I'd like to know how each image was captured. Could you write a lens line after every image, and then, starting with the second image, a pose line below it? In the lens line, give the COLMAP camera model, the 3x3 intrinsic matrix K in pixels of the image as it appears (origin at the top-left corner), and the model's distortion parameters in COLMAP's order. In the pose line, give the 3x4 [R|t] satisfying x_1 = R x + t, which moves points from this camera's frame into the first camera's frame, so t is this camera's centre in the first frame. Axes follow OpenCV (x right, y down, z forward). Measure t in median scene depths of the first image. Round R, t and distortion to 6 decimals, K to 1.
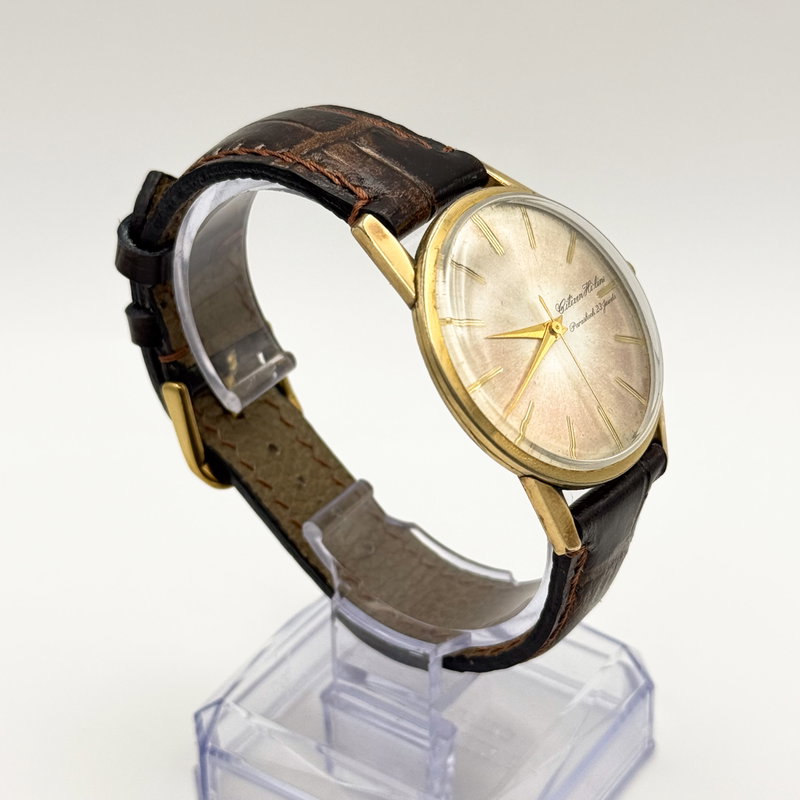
lens RADIAL K [[1822.8, 0, 400.0], [0, 1822.8, 400.0], [0, 0, 1]] dist [0.032811, 0.099155]
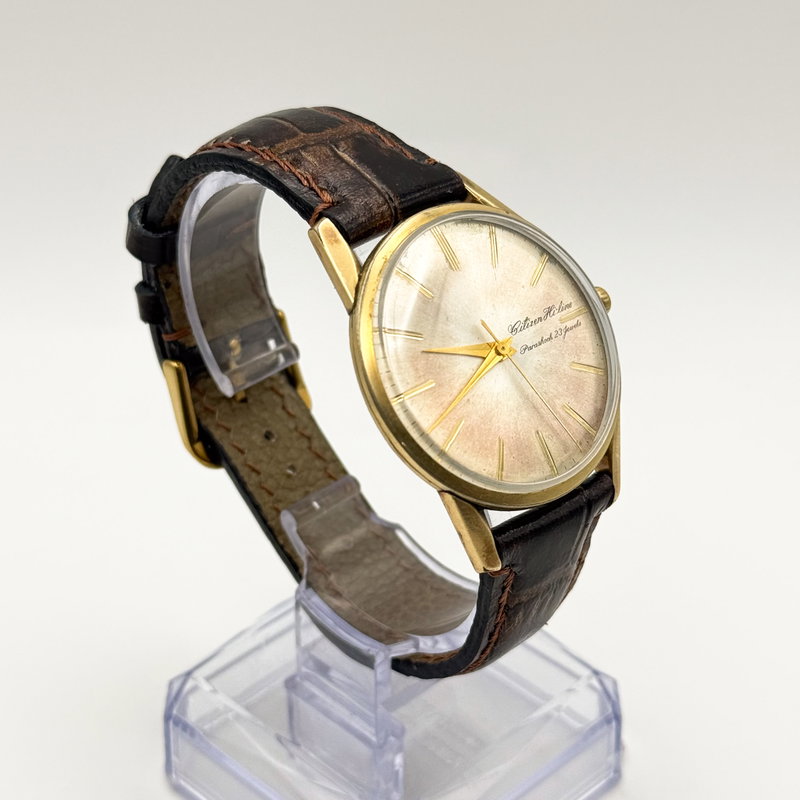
lens RADIAL K [[1822.8, 0, 400.0], [0, 1822.8, 400.0], [0, 0, 1]] dist [0.032811, 0.099155]
pose [[0.983311, 0.111425, -0.143821, 0.159720], [-0.110295, 0.993773, 0.015828, -0.018862], [0.144689, 0.000299, 0.989477, -0.002926]]
